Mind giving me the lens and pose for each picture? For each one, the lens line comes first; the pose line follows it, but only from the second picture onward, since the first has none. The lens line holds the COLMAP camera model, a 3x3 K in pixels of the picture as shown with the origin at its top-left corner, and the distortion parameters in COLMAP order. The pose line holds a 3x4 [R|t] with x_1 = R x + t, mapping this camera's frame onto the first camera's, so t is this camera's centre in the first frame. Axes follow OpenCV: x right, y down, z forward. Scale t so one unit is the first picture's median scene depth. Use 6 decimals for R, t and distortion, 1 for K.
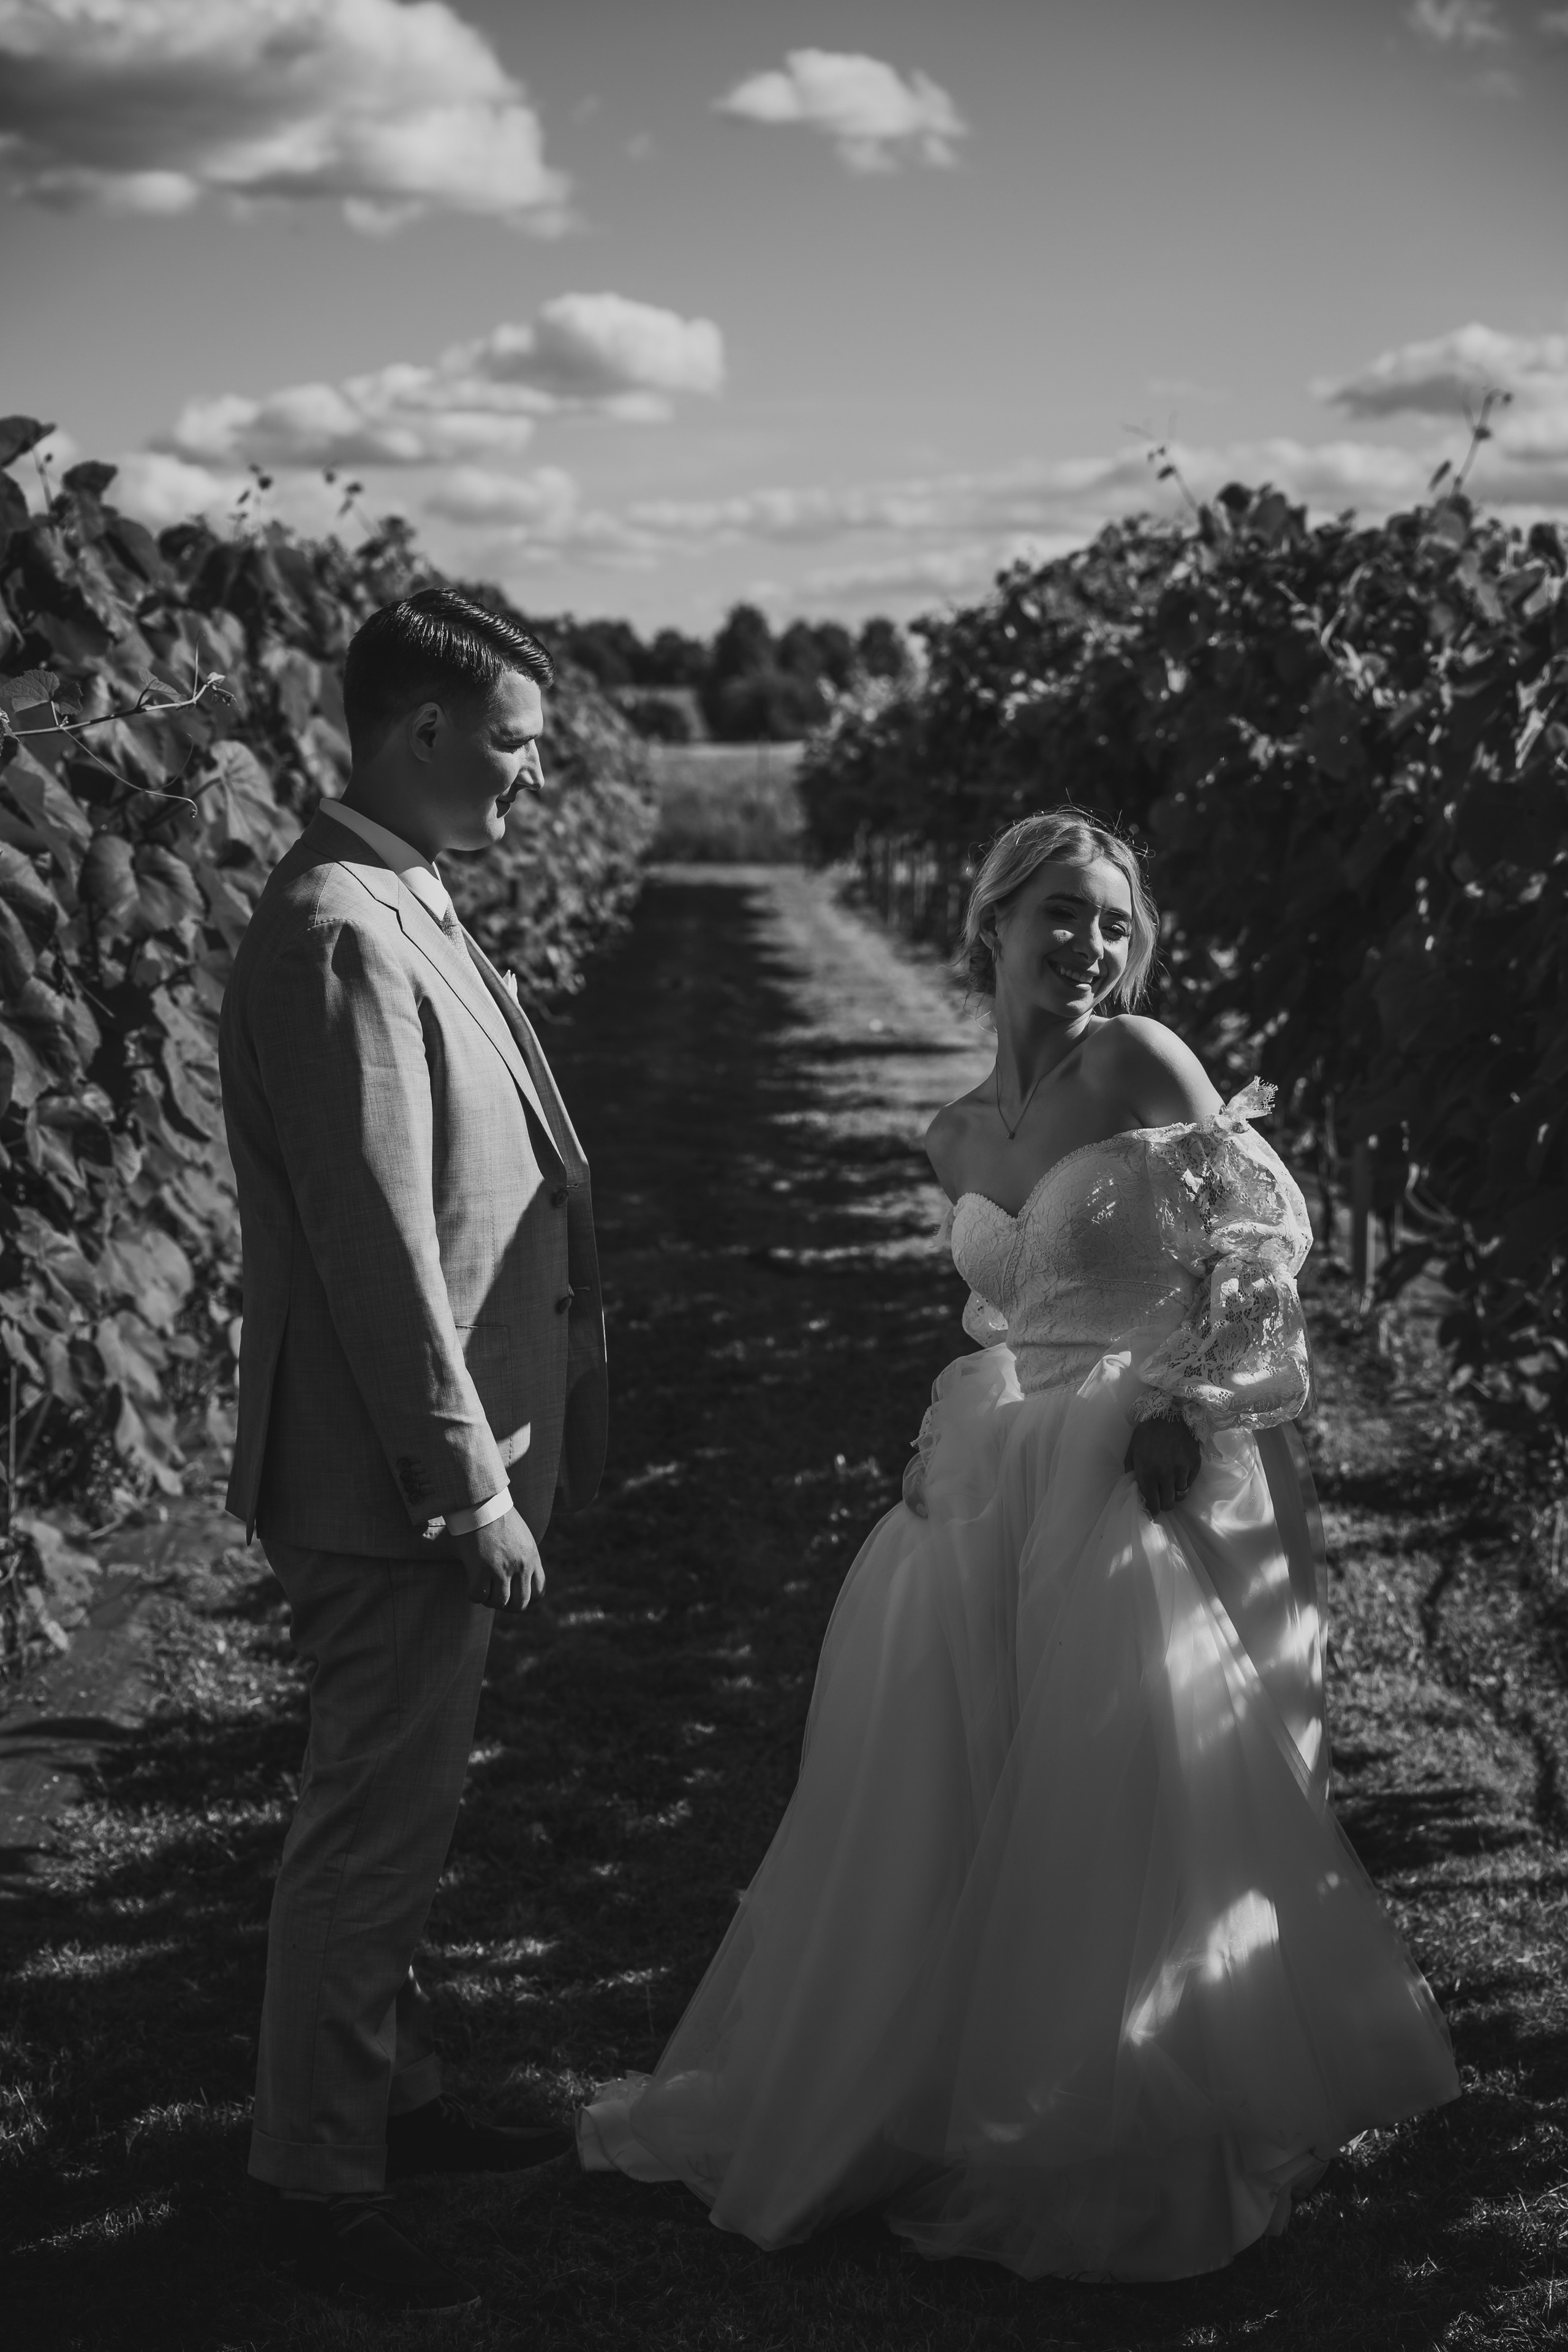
lens RADIAL K [[4945.8, 0, 778.4], [0, 4945.8, 1174.5], [0, 0, 1]] dist [-0.306058, 0.000000]
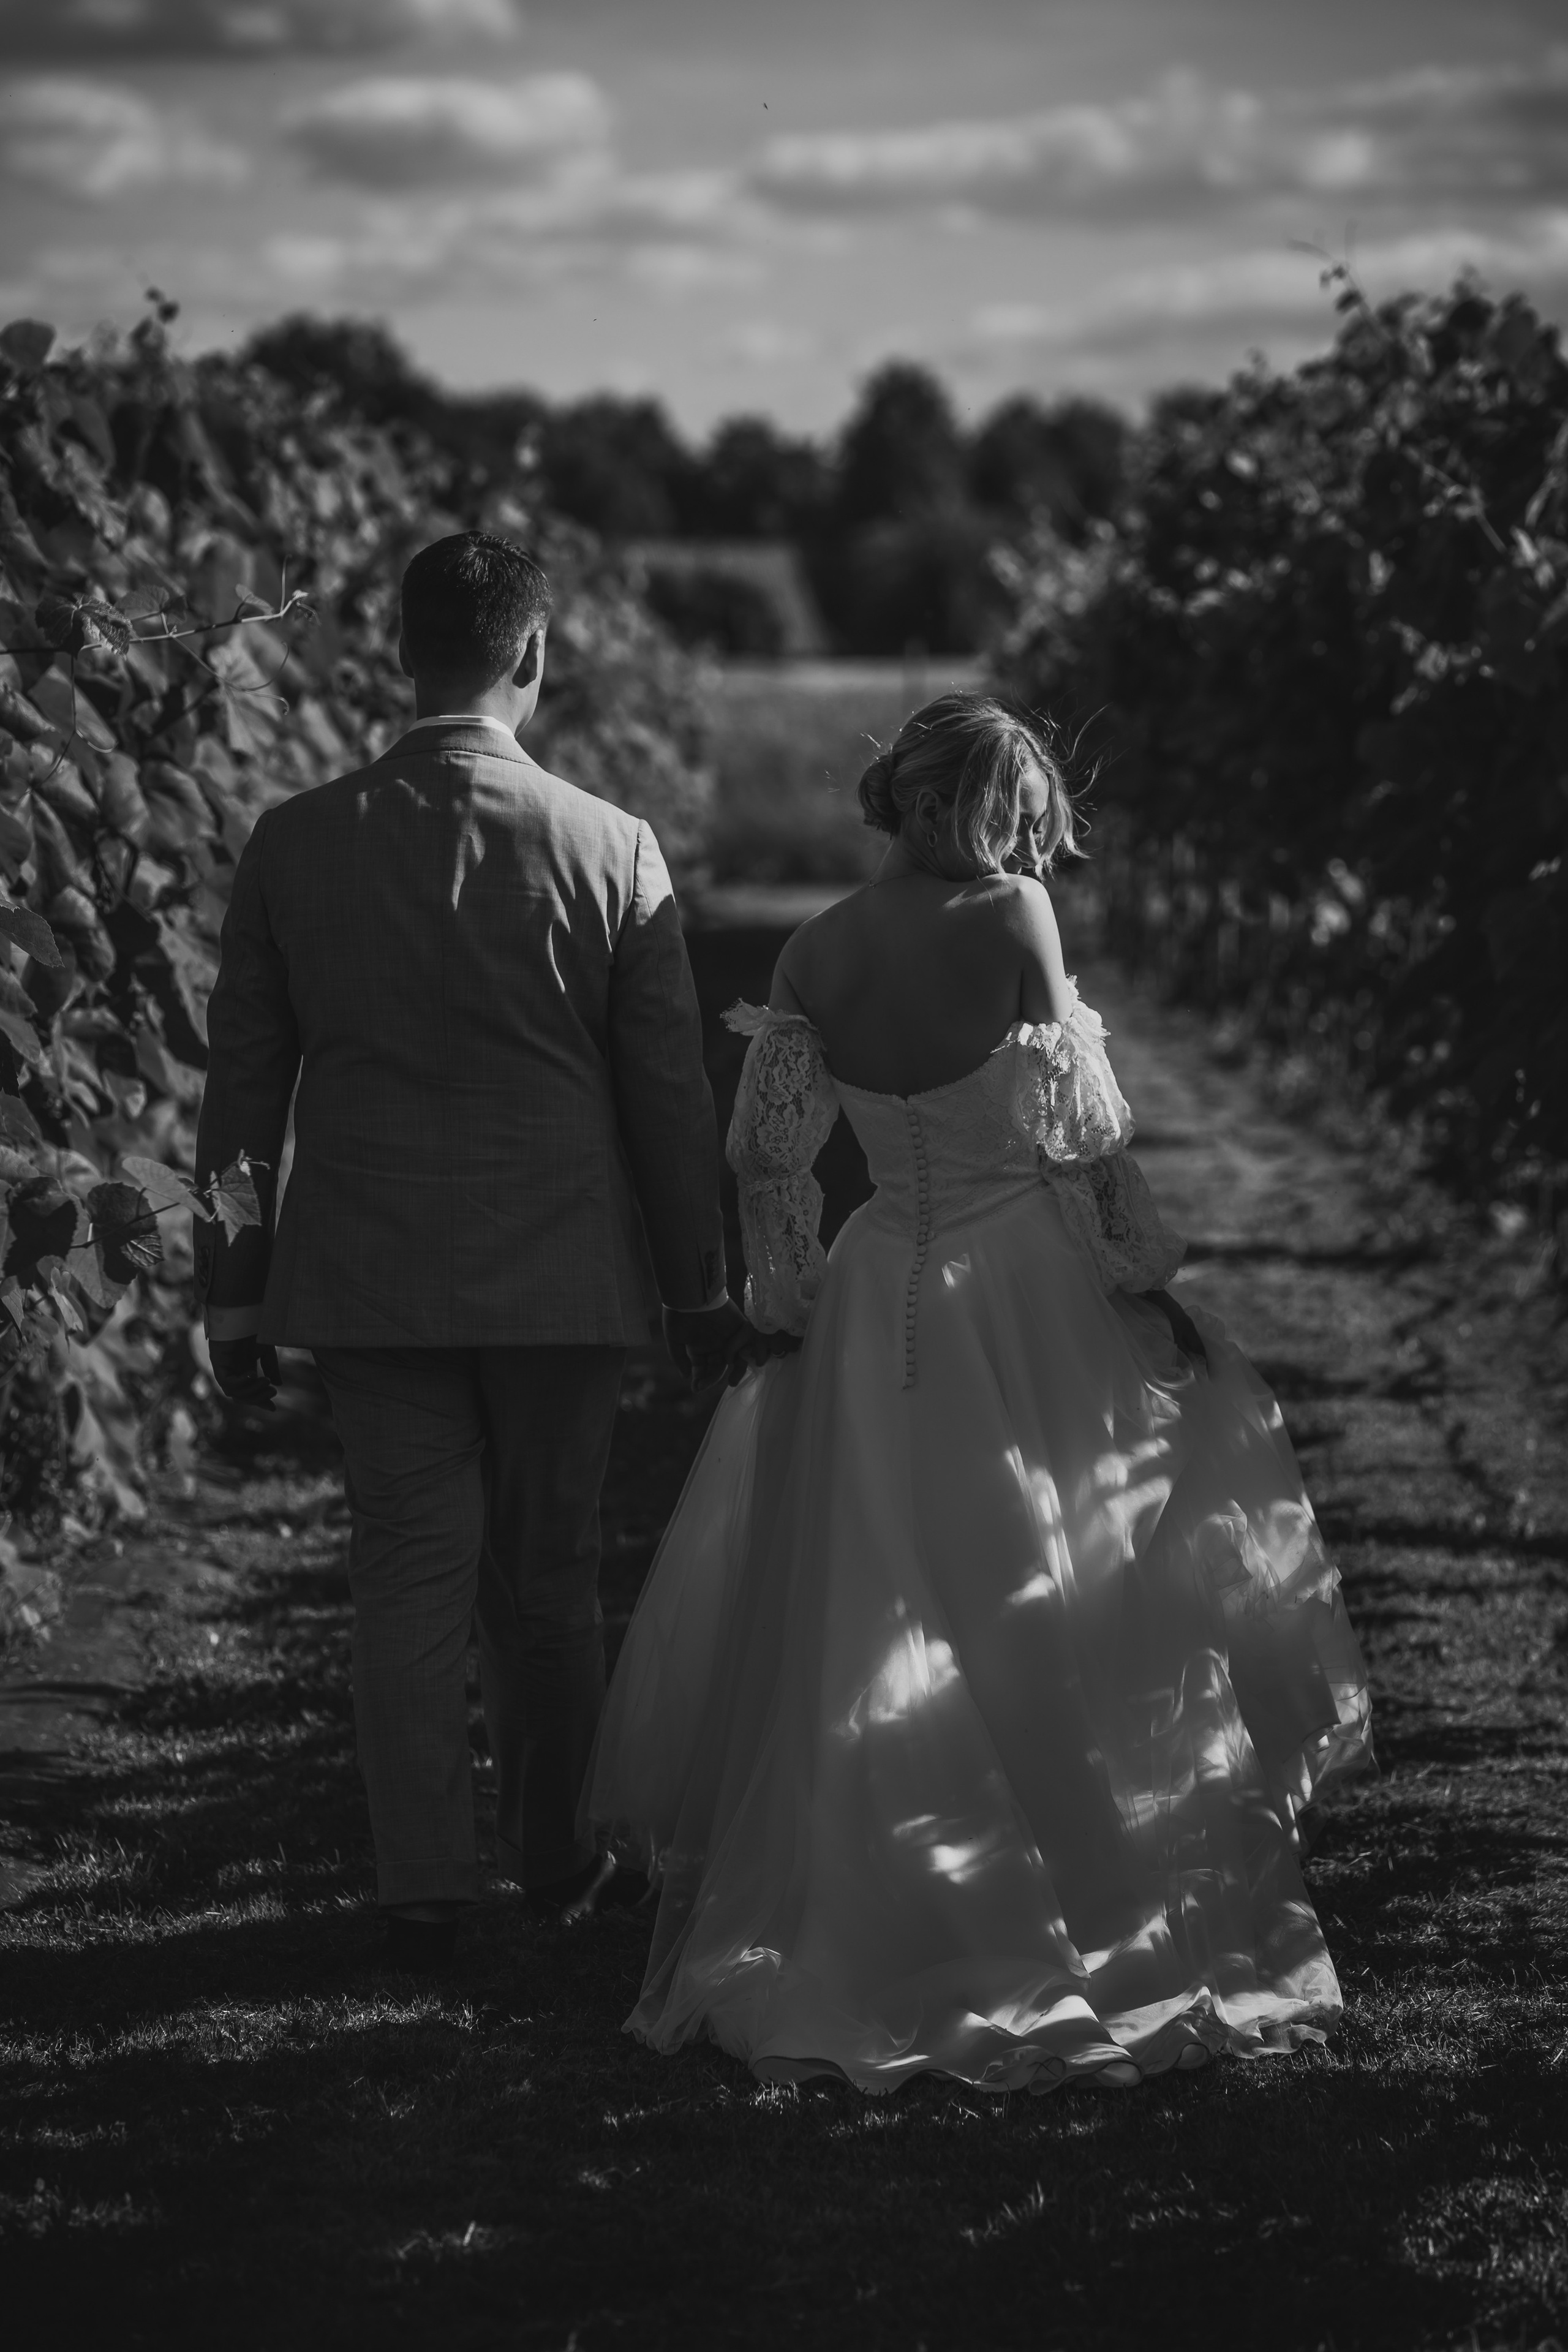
lens RADIAL K [[10659.9, 0, 779.8], [0, 10659.9, 1174.0], [0, 0, 1]] dist [-0.667954, 0.000000]
pose [[0.999794, -0.006529, -0.019206, 0.020759], [0.005776, 0.999221, -0.039036, 0.059260], [0.019446, 0.038917, 0.999053, -0.663611]]
